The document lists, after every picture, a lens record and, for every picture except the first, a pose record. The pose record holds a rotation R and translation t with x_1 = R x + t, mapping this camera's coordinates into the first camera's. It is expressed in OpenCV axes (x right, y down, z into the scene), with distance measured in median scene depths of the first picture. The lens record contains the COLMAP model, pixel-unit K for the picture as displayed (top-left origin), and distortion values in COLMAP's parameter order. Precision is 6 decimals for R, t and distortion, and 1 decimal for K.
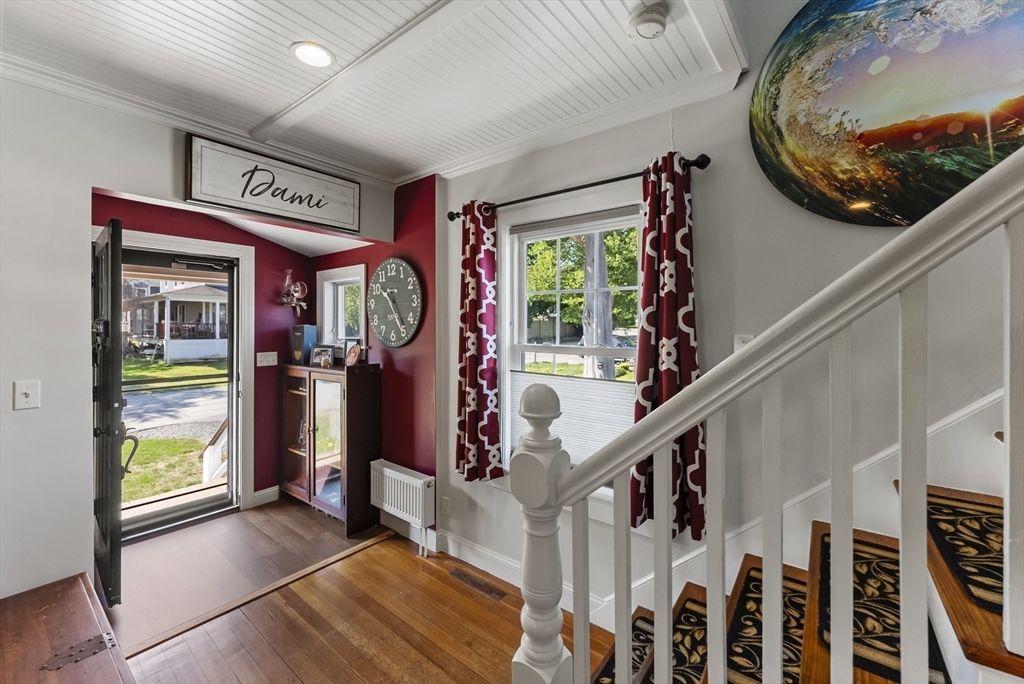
lens RADIAL K [[404.1, 0, 516.2], [0, 404.1, 320.9], [0, 0, 1]] dist [-0.003555, 0.000749]
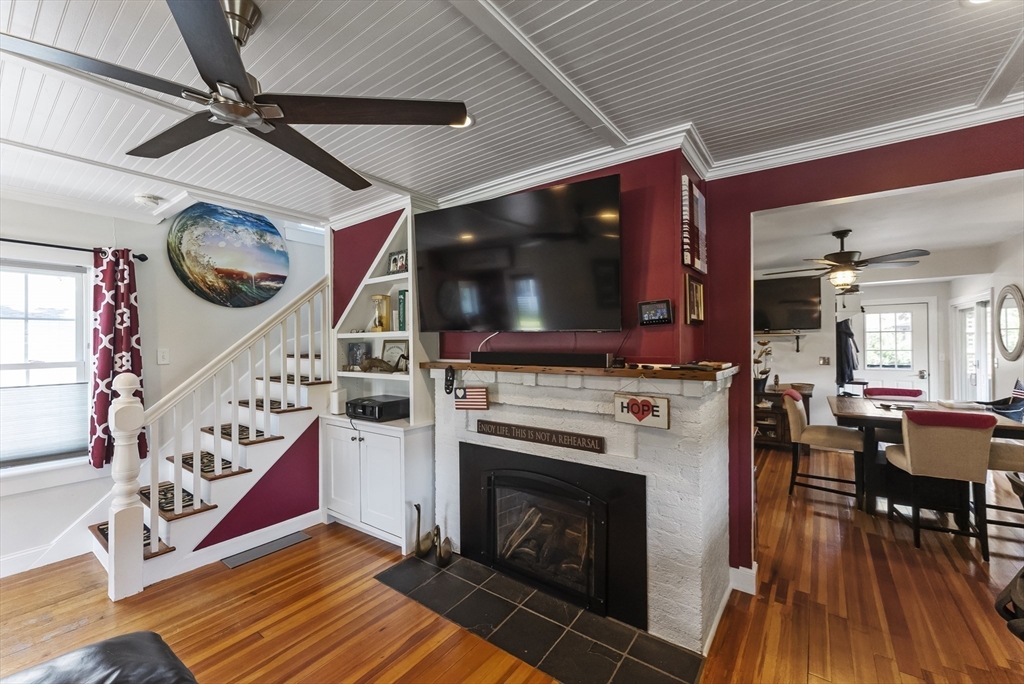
lens RADIAL K [[404.1, 0, 516.3], [0, 404.1, 342.7], [0, 0, 1]] dist [-0.003555, 0.000749]
pose [[-0.039390, -0.002737, 0.999220, -1.594387], [0.009482, 0.999950, 0.003112, 0.013001], [-0.999179, 0.009597, -0.039362, -0.711019]]
